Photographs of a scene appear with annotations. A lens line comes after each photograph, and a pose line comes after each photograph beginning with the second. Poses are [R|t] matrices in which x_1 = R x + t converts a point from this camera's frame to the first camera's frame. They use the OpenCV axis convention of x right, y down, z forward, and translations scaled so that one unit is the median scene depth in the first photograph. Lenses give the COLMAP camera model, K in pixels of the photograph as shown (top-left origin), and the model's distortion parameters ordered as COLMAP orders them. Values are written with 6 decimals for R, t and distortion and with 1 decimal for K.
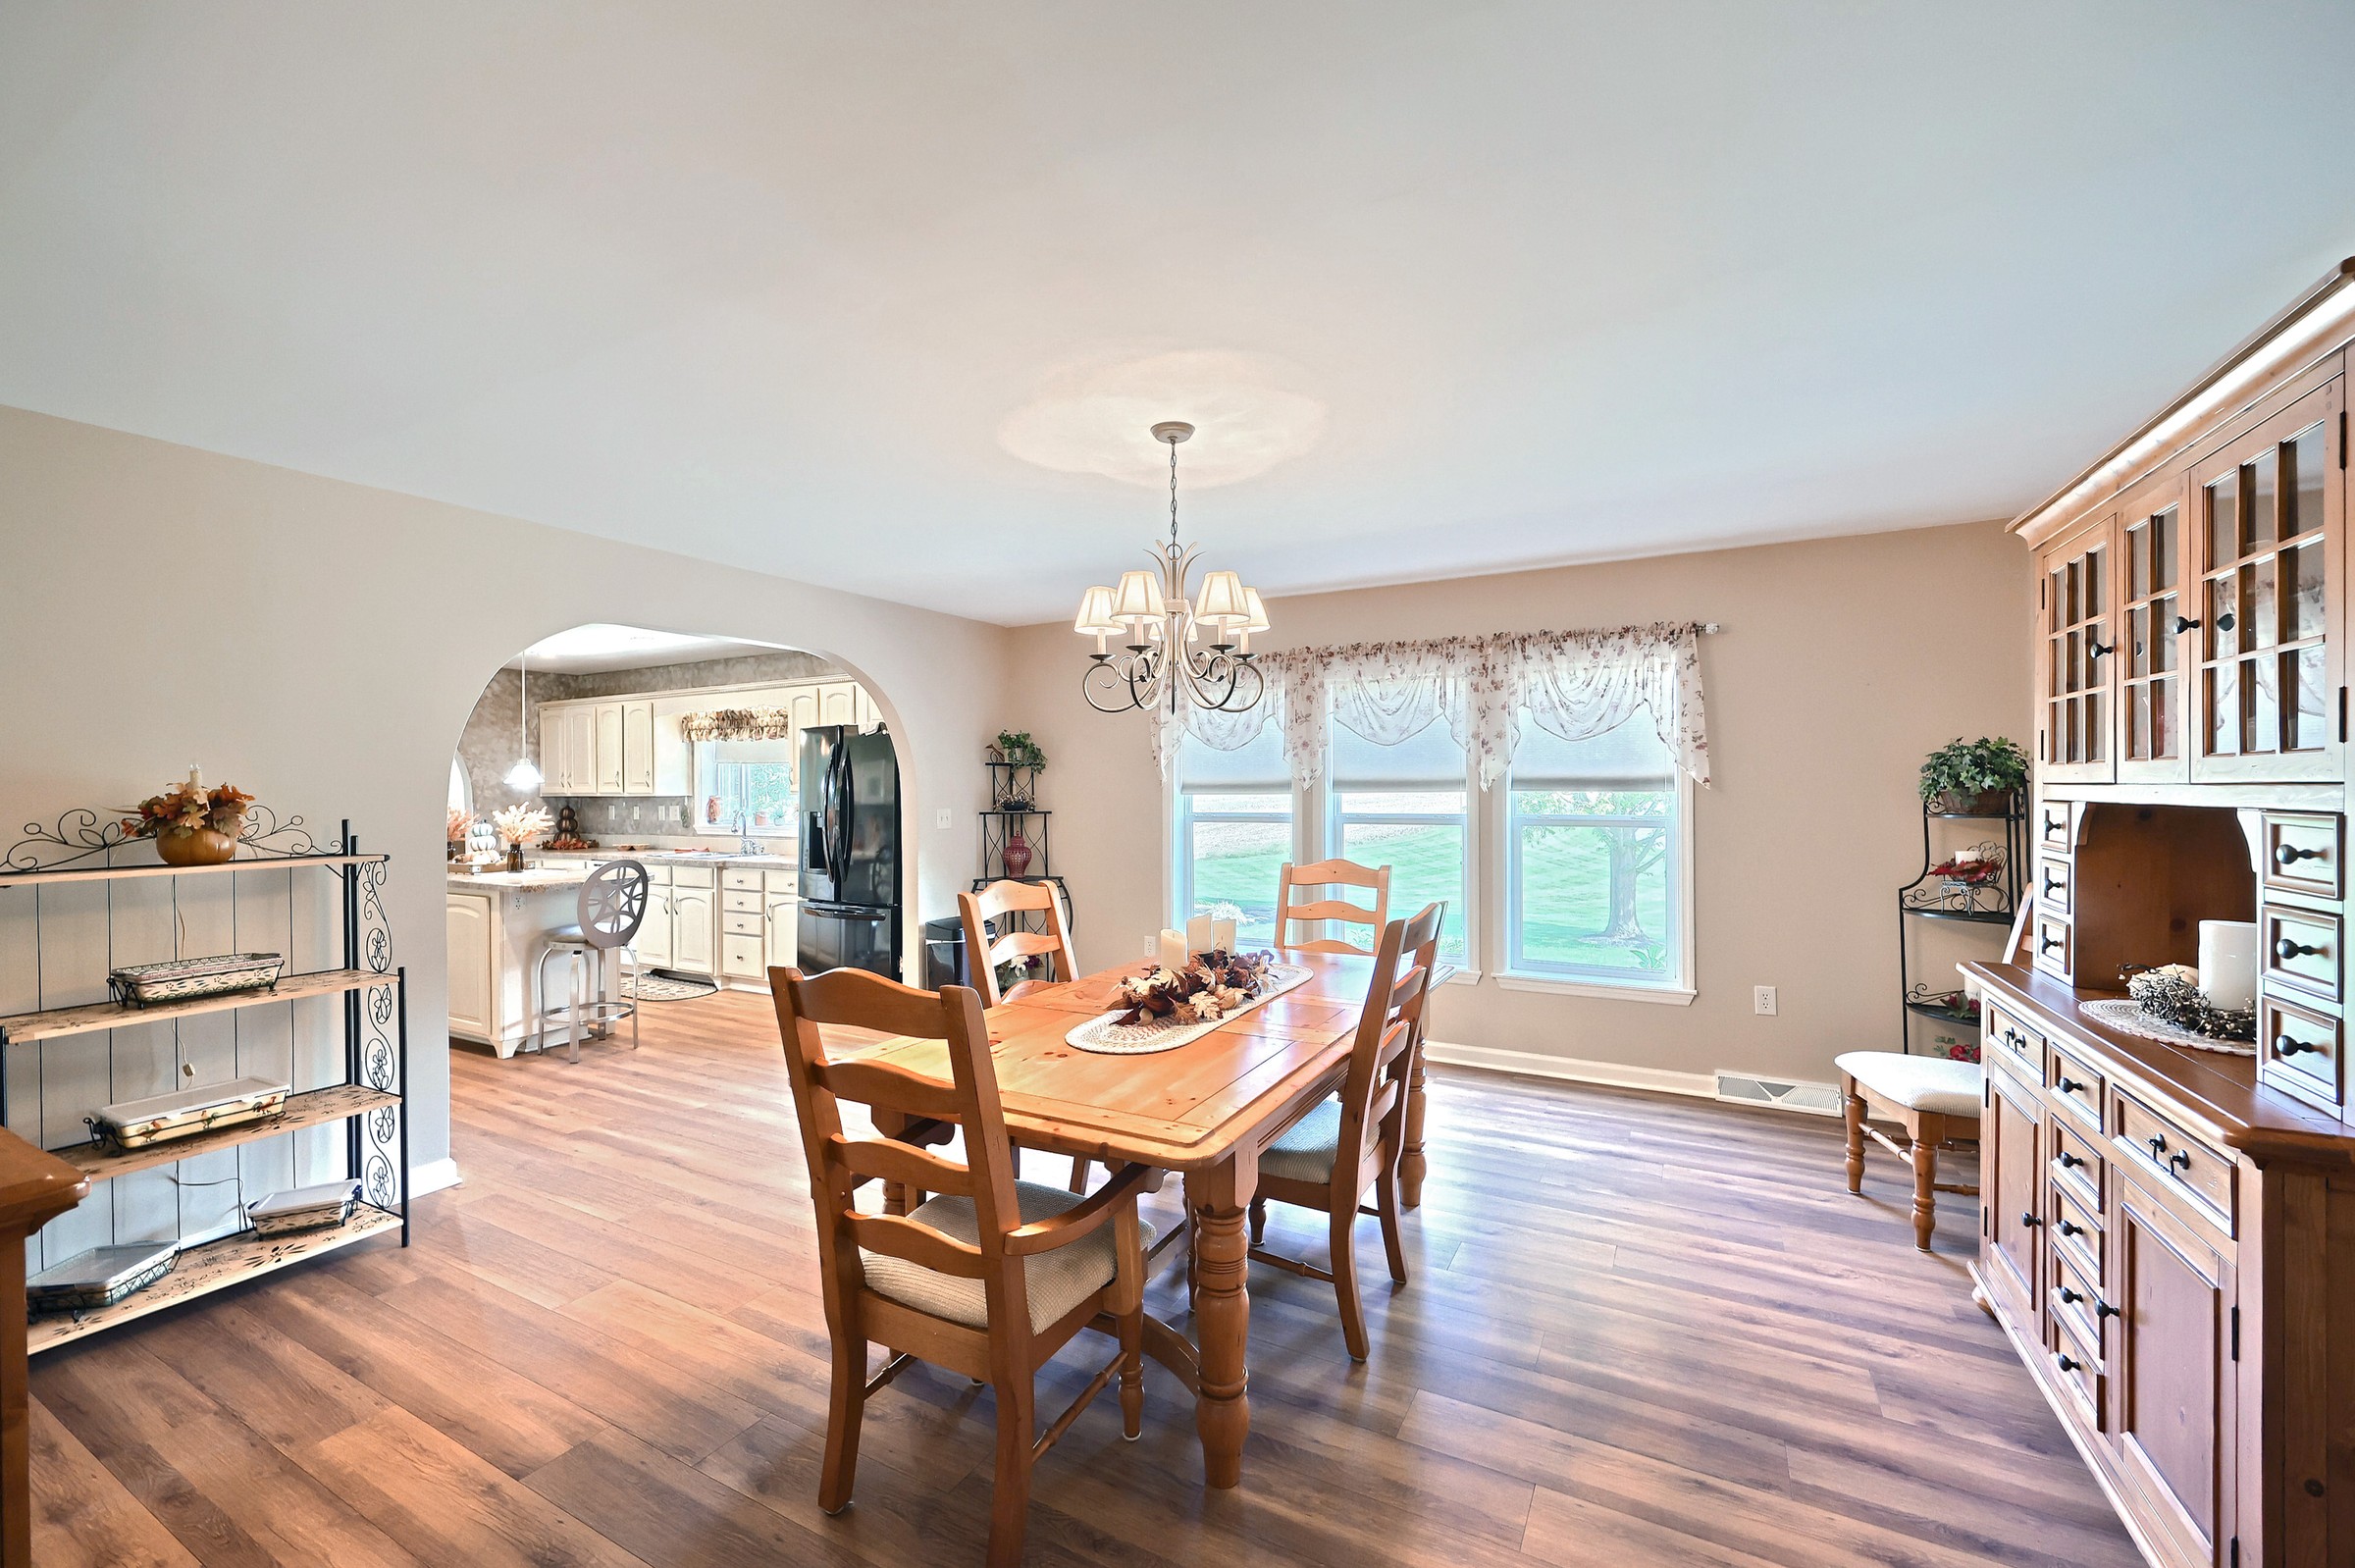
lens RADIAL K [[939.9, 0, 1168.7], [0, 939.9, 793.1], [0, 0, 1]] dist [-0.000521, -0.000028]
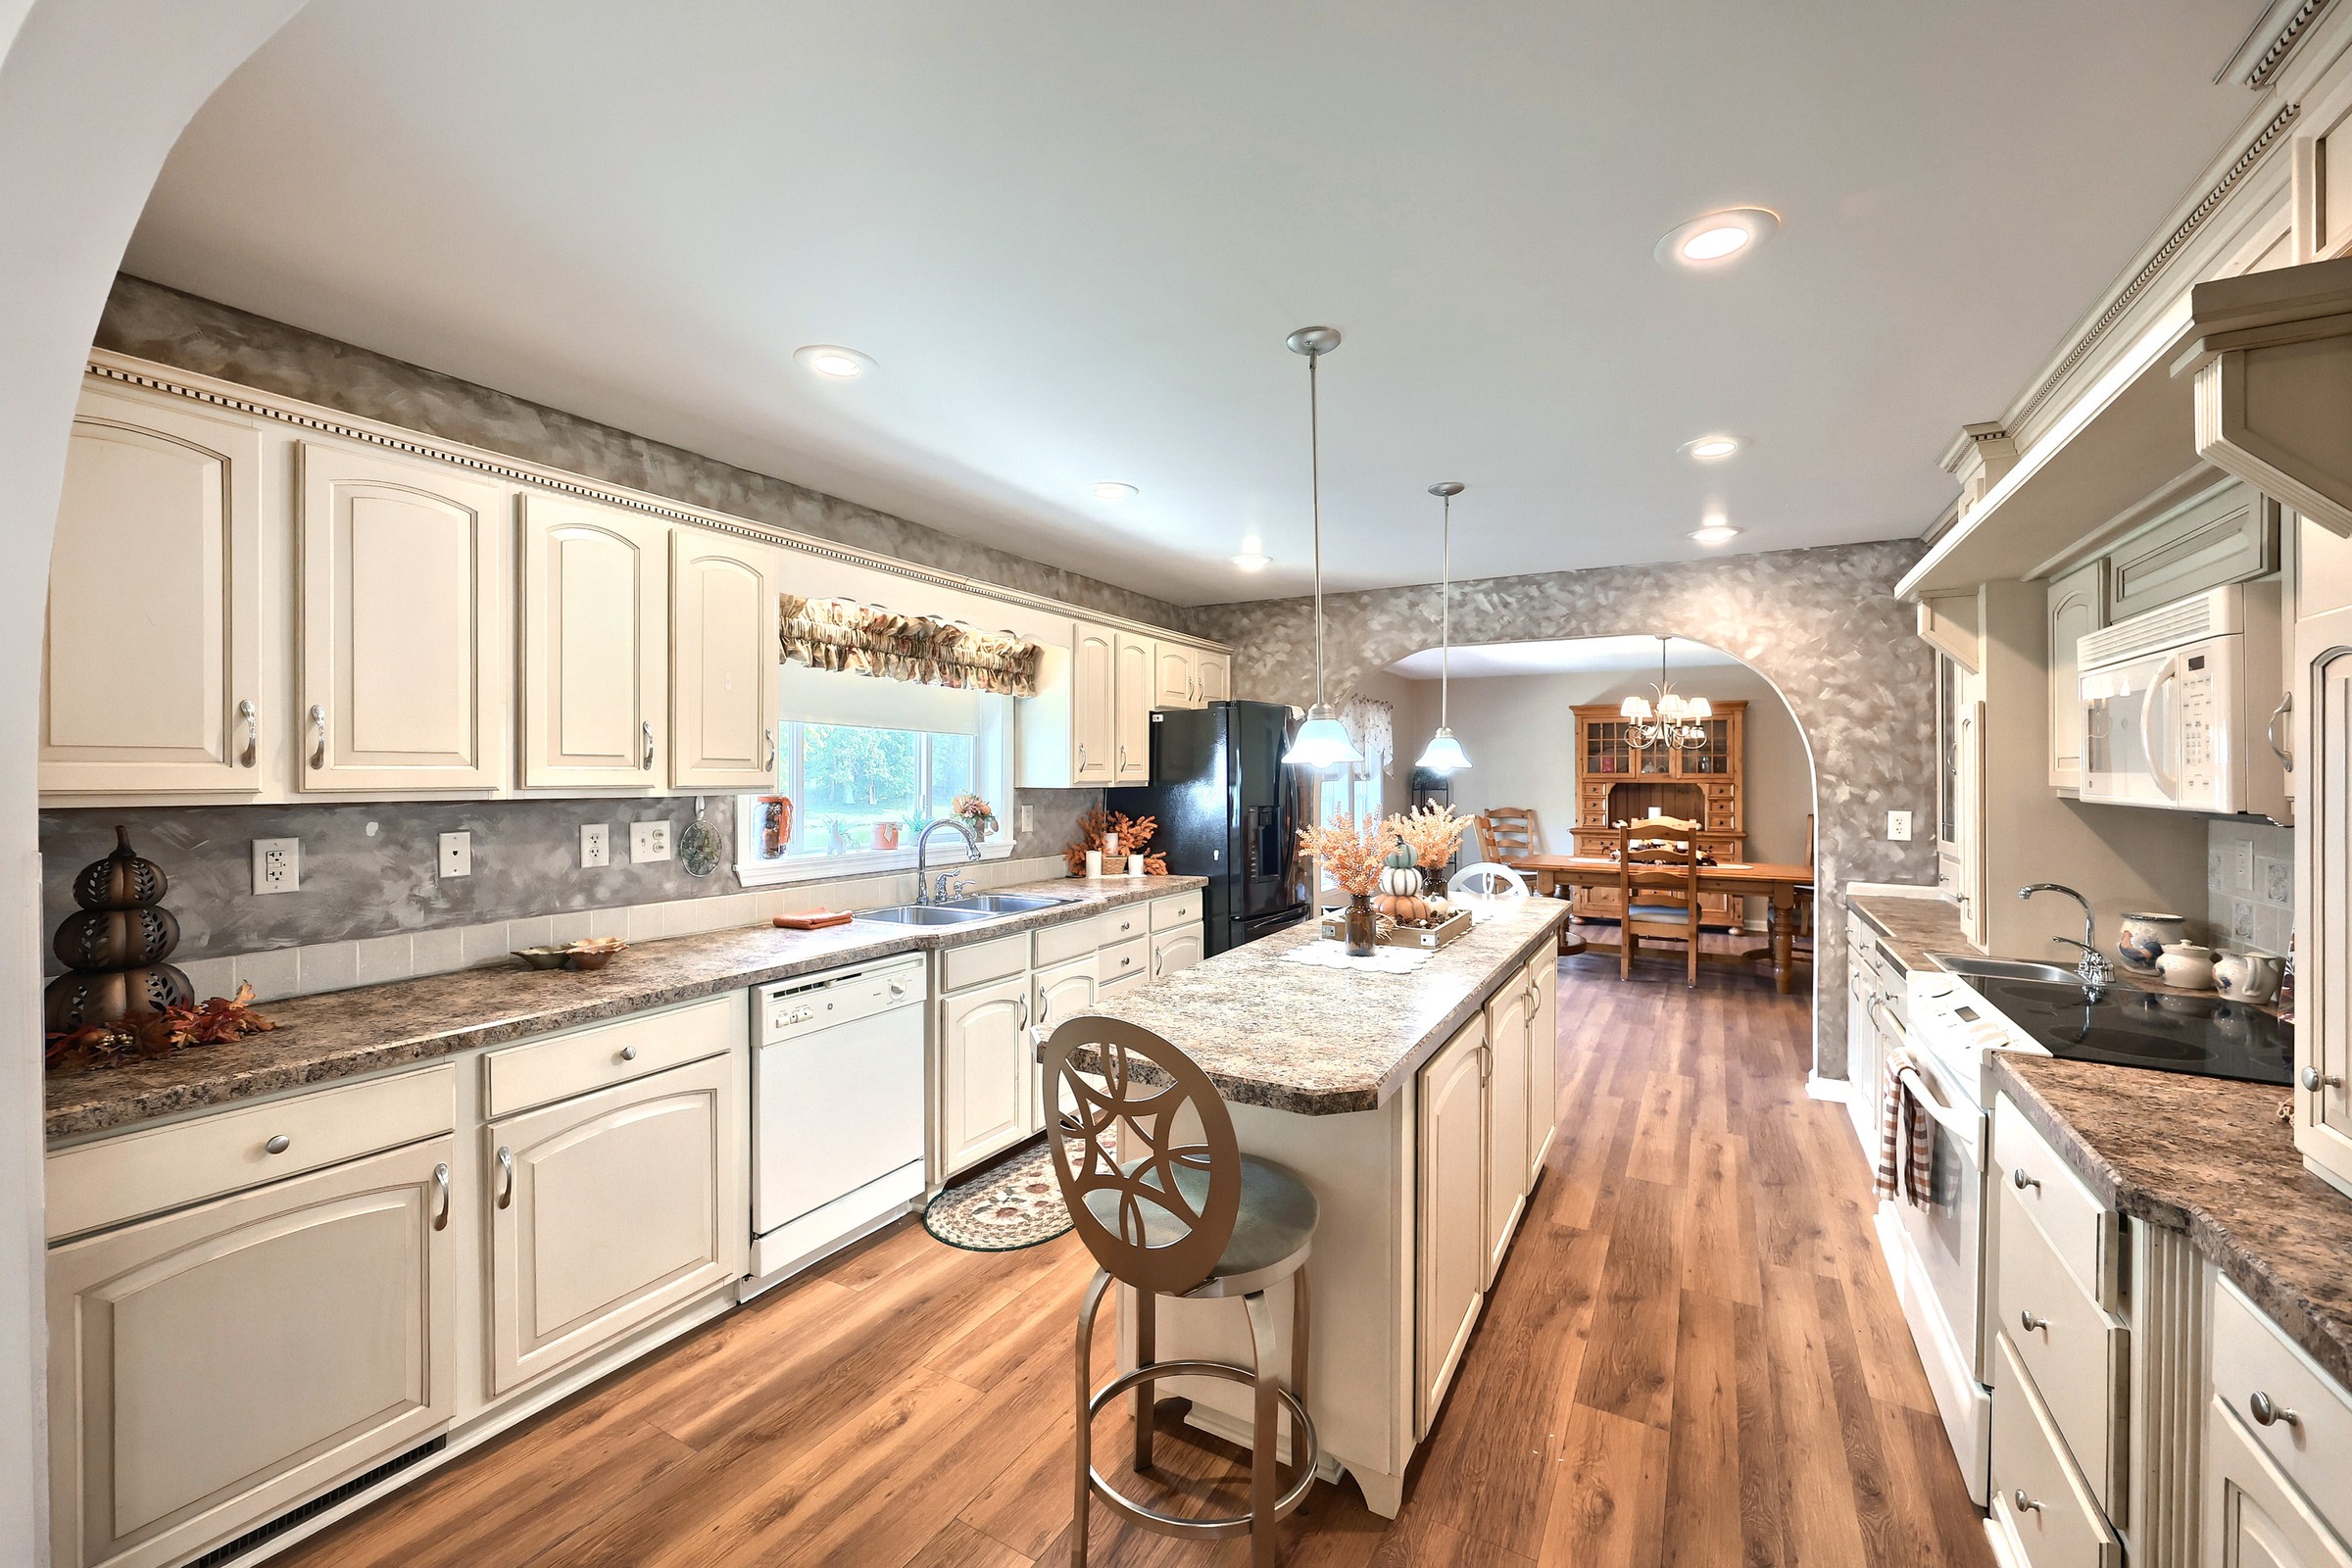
lens RADIAL K [[952.9, 0, 1172.7], [0, 952.9, 769.2], [0, 0, 1]] dist [0.000840, -0.000032]
pose [[0.029054, 0.011802, 0.999508, -1.527906], [0.003916, 0.999921, -0.011920, -0.003535], [-0.999570, 0.004260, 0.029006, 1.338521]]
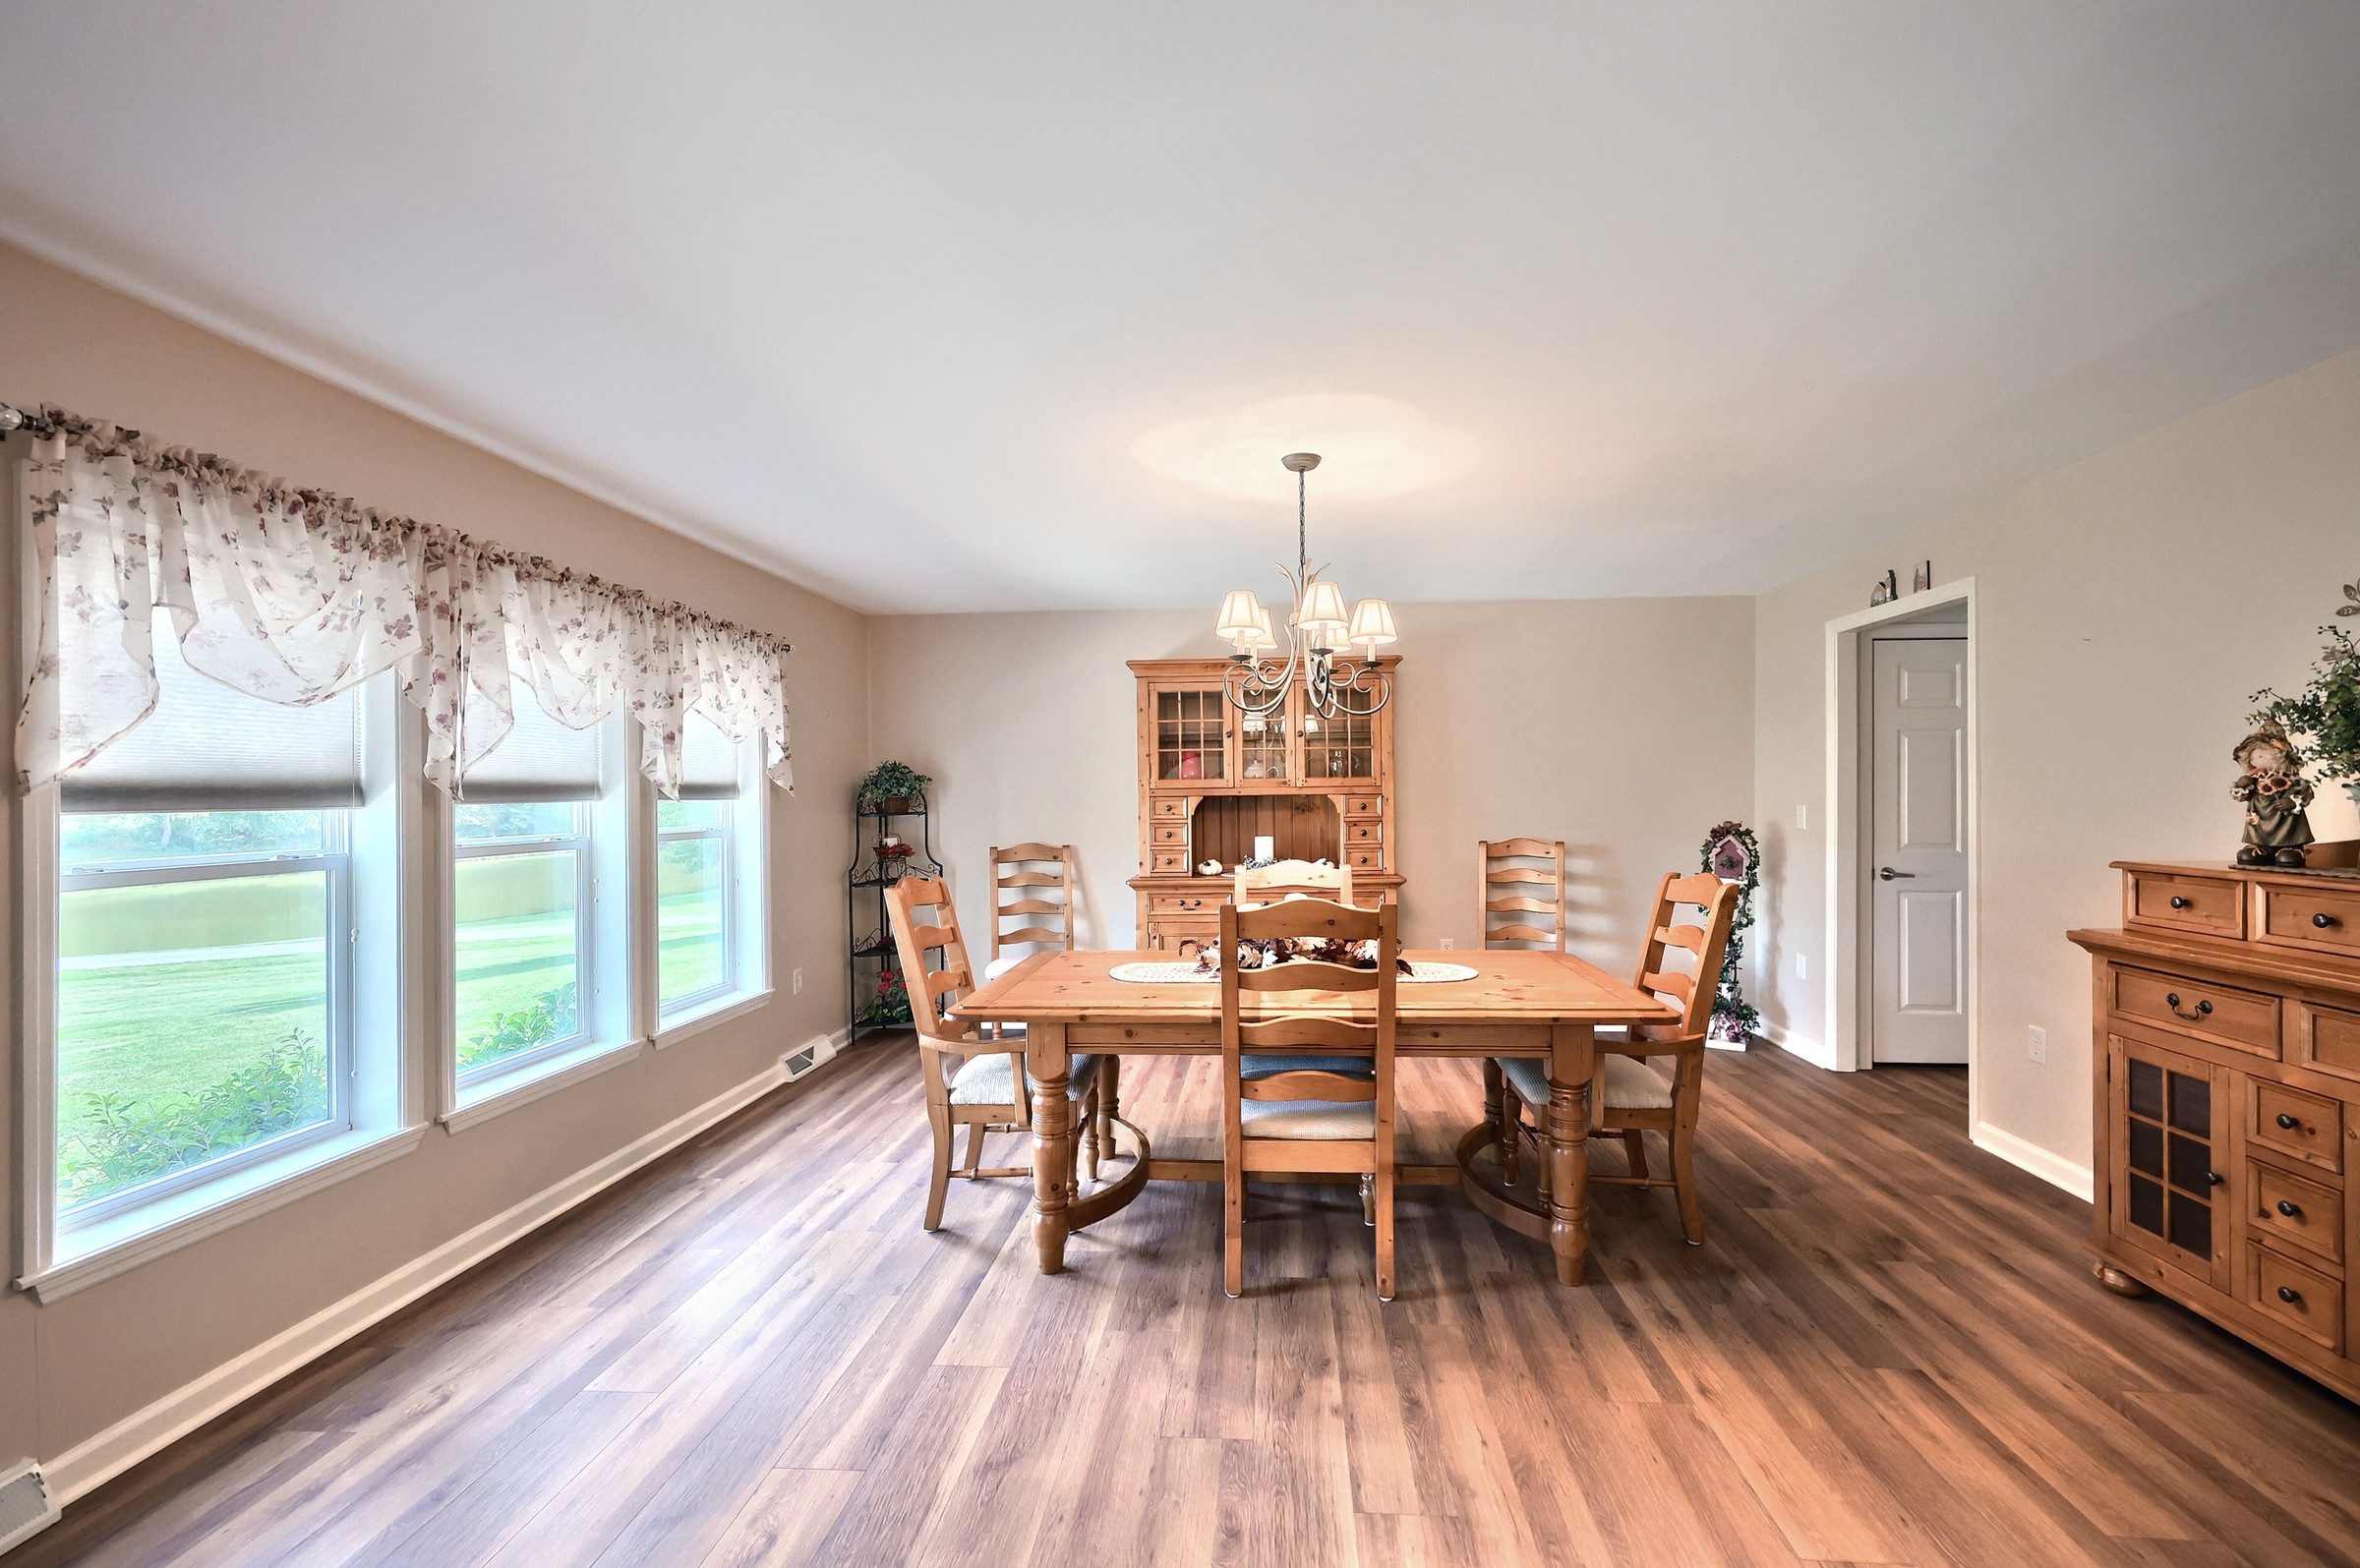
lens RADIAL K [[956.2, 0, 1209.7], [0, 956.2, 778.0], [0, 0, 1]] dist [0.021035, -0.009726]
pose [[-0.406112, 0.024651, 0.913491, -0.598616], [0.019239, 0.999645, -0.018423, 0.004371], [-0.913621, 0.010092, -0.406442, 0.945258]]
